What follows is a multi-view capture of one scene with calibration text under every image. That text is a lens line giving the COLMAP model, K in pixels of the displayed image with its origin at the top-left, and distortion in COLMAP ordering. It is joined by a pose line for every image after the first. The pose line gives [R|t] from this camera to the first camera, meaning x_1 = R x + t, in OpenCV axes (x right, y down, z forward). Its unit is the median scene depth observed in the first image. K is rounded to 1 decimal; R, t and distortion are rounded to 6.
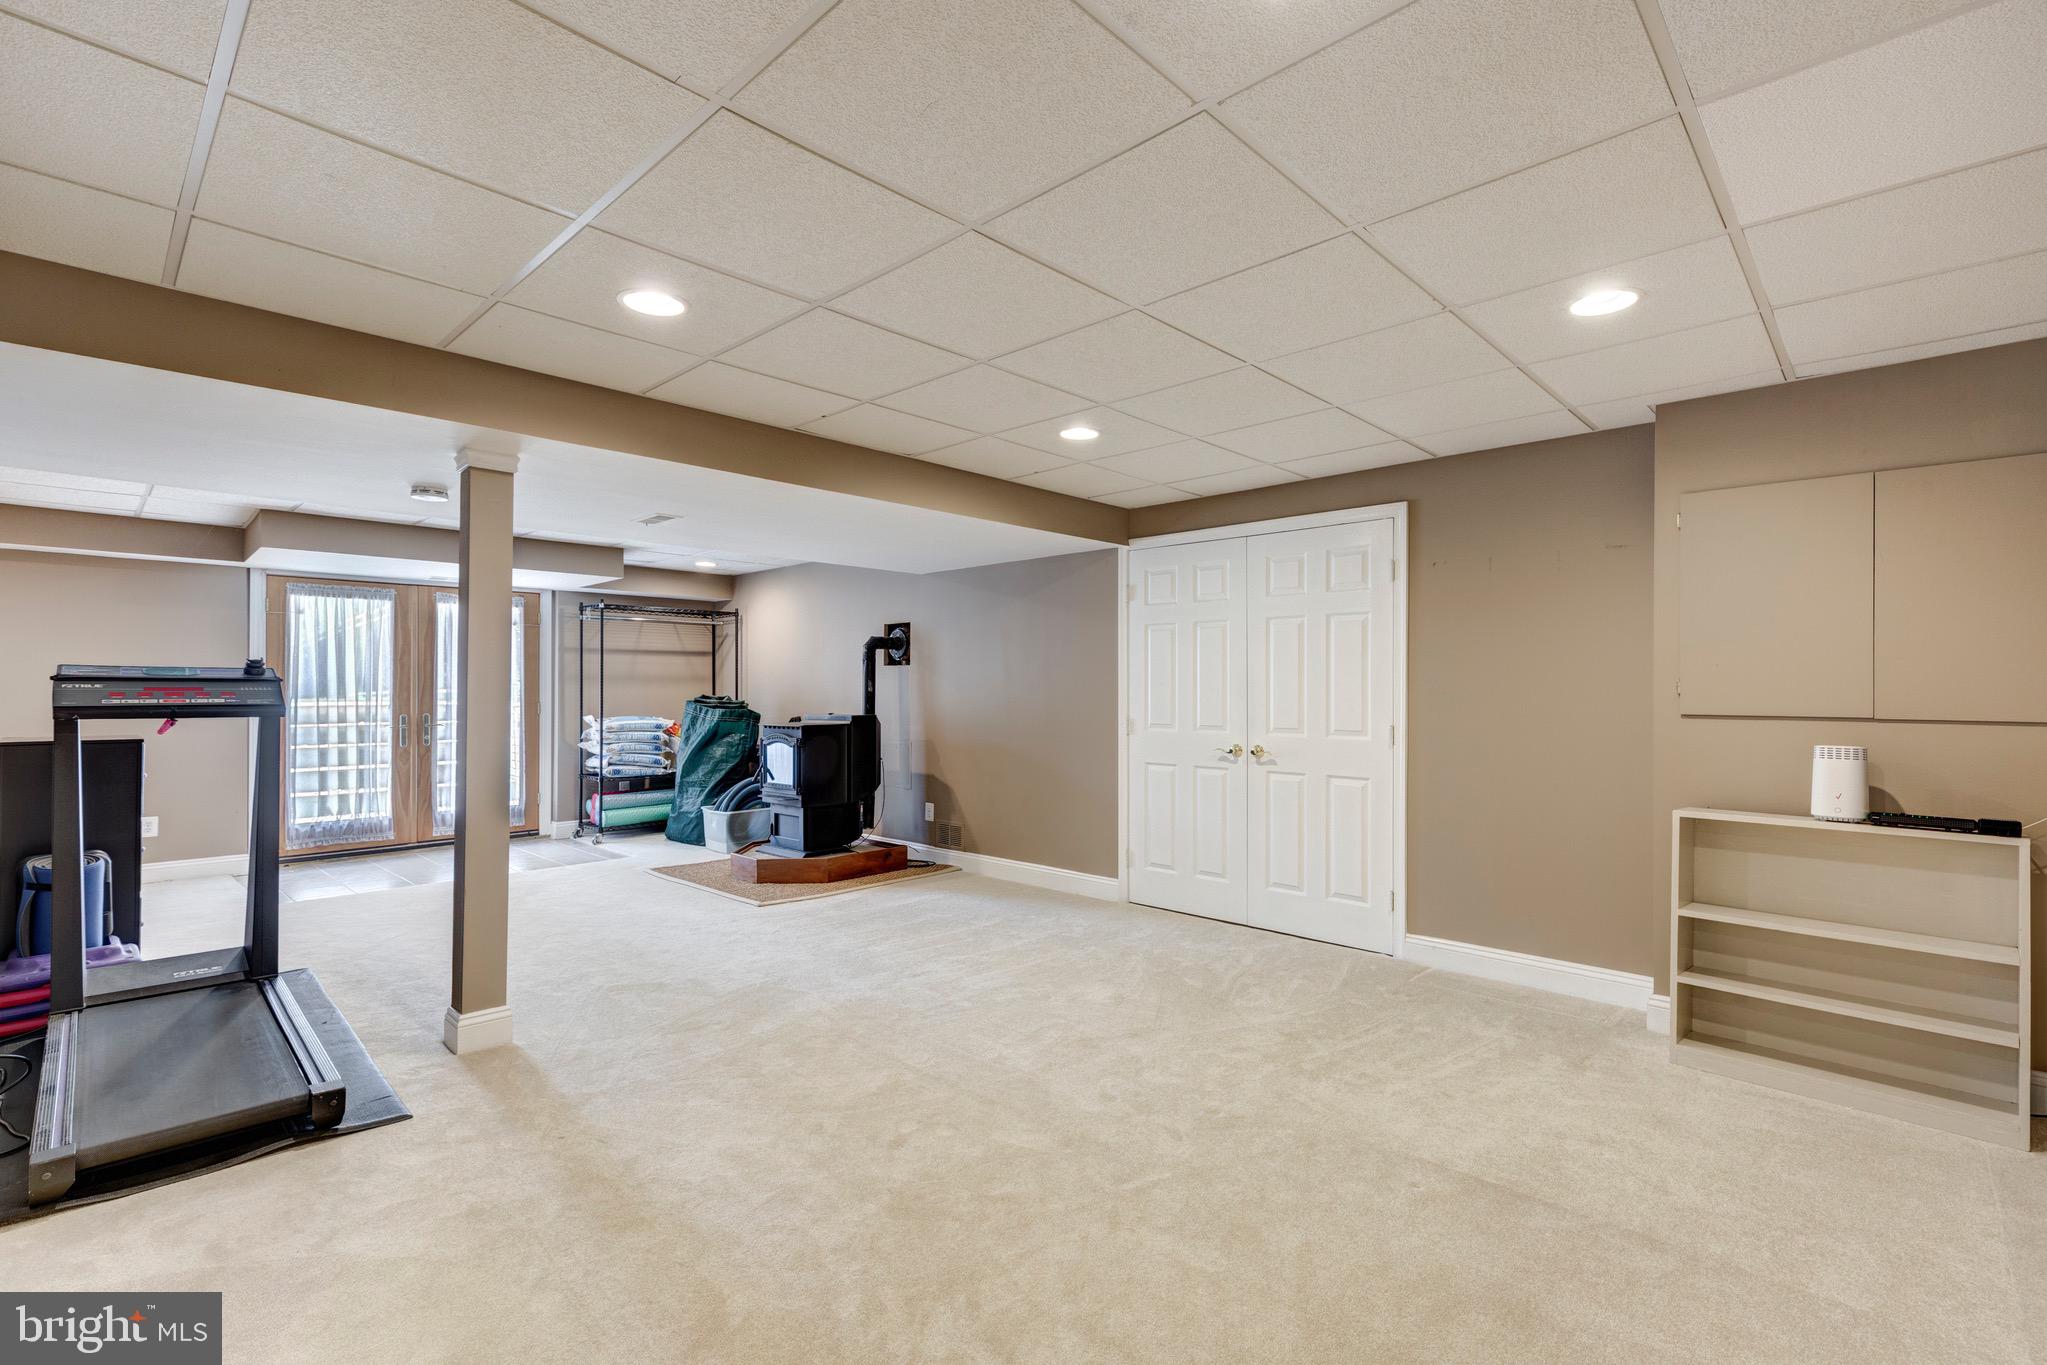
lens RADIAL K [[924.5, 0, 1020.6], [0, 924.5, 688.8], [0, 0, 1]] dist [0.000037, -0.000007]
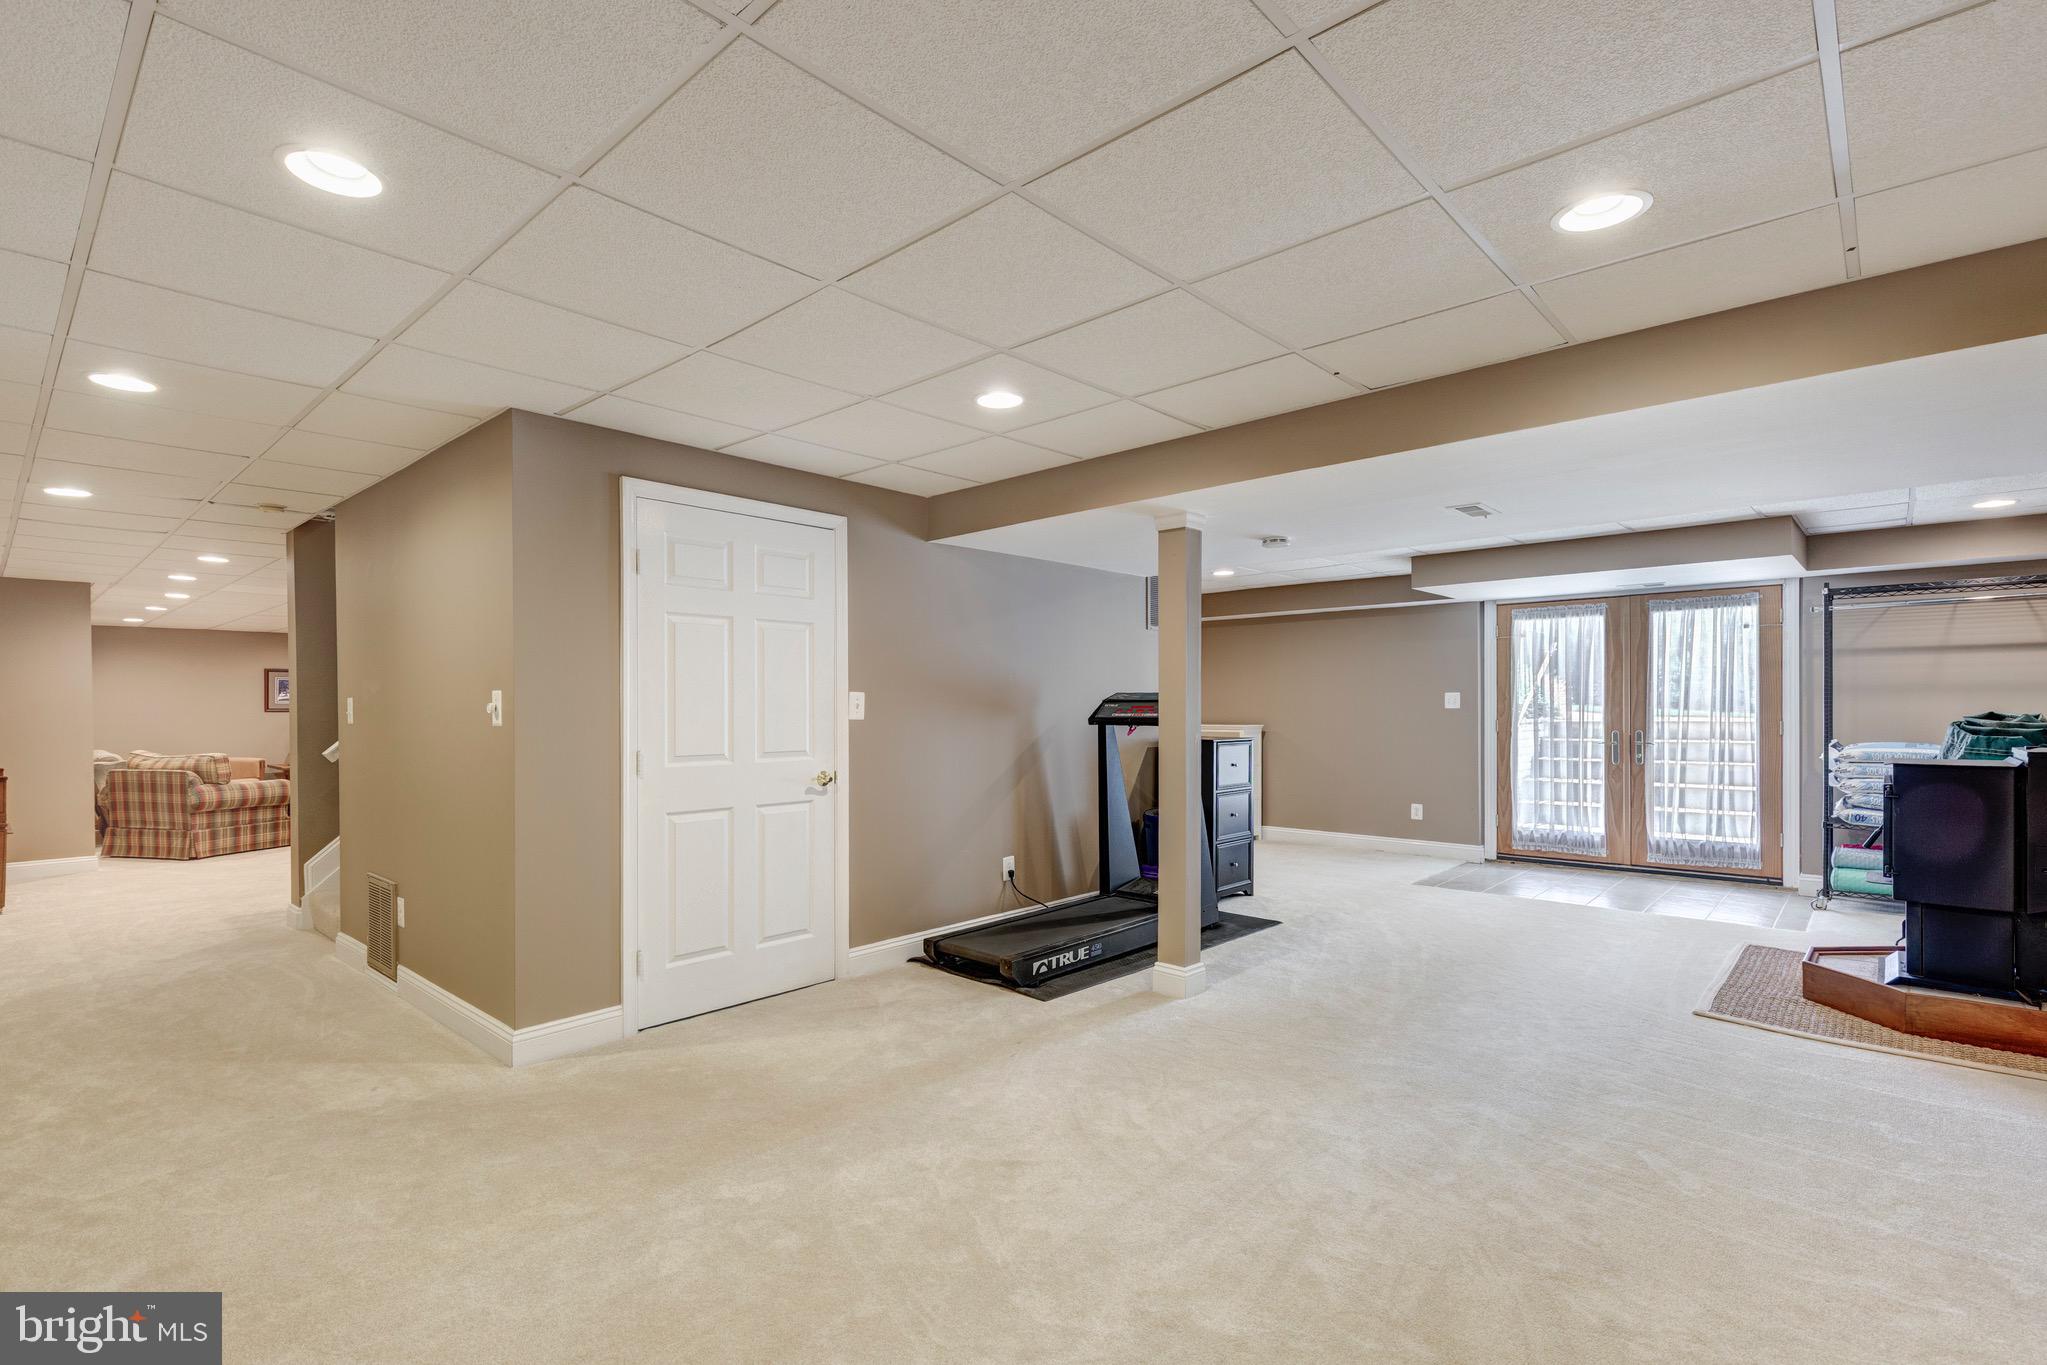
lens RADIAL K [[940.7, 0, 1010.4], [0, 940.7, 706.5], [0, 0, 1]] dist [0.001248, -0.000215]
pose [[0.026460, -0.000556, -0.999650, 0.308140], [0.004222, 0.999991, -0.000444, 0.000014], [0.999641, -0.004209, 0.026462, 0.342763]]
